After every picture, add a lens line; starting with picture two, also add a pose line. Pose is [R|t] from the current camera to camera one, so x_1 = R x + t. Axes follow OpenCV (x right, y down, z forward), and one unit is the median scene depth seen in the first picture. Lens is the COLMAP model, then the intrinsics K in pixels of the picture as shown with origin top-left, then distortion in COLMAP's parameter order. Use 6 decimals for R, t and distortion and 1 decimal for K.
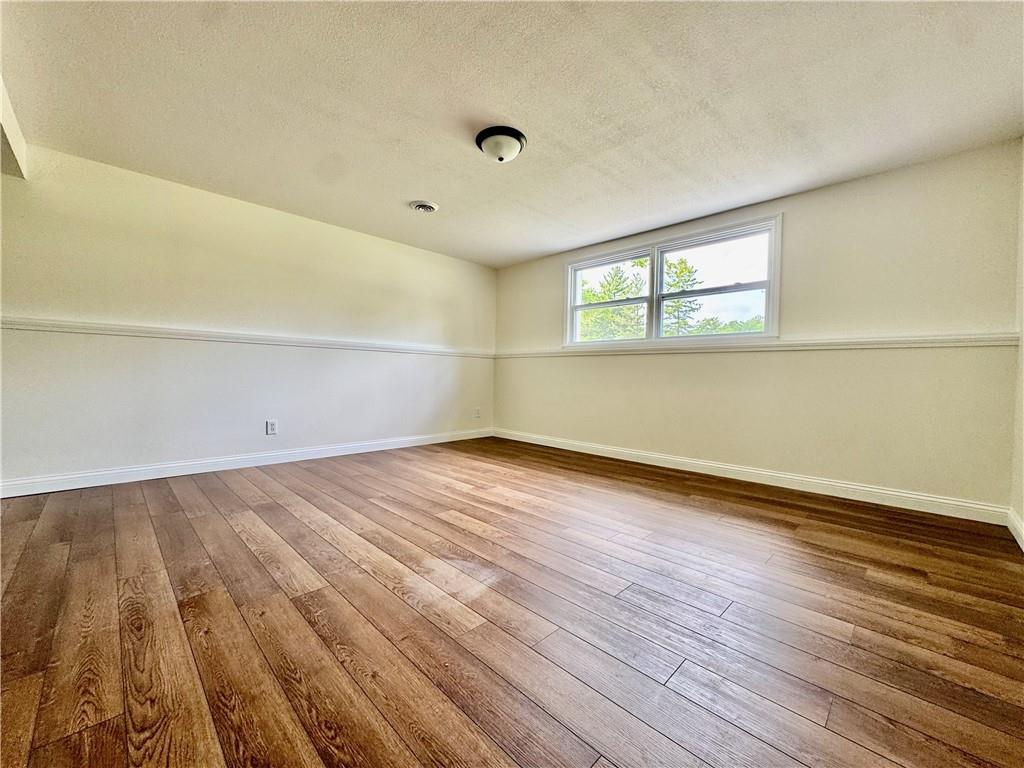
lens RADIAL K [[407.8, 0, 508.6], [0, 407.8, 392.0], [0, 0, 1]] dist [0.001392, -0.000017]
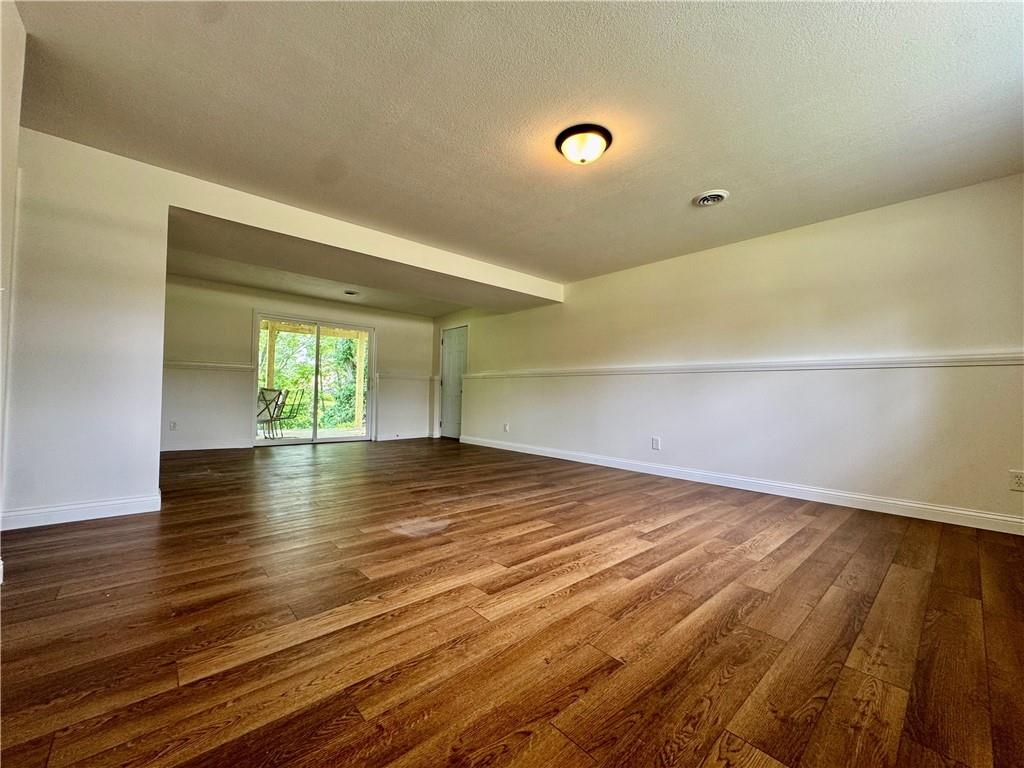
lens RADIAL K [[407.8, 0, 512.7], [0, 407.8, 378.7], [0, 0, 1]] dist [0.001392, -0.000017]
pose [[-0.056716, -0.065092, -0.996266, 1.235091], [-0.054486, 0.996587, -0.062012, -0.013524], [0.996903, 0.050765, -0.060069, 1.249002]]
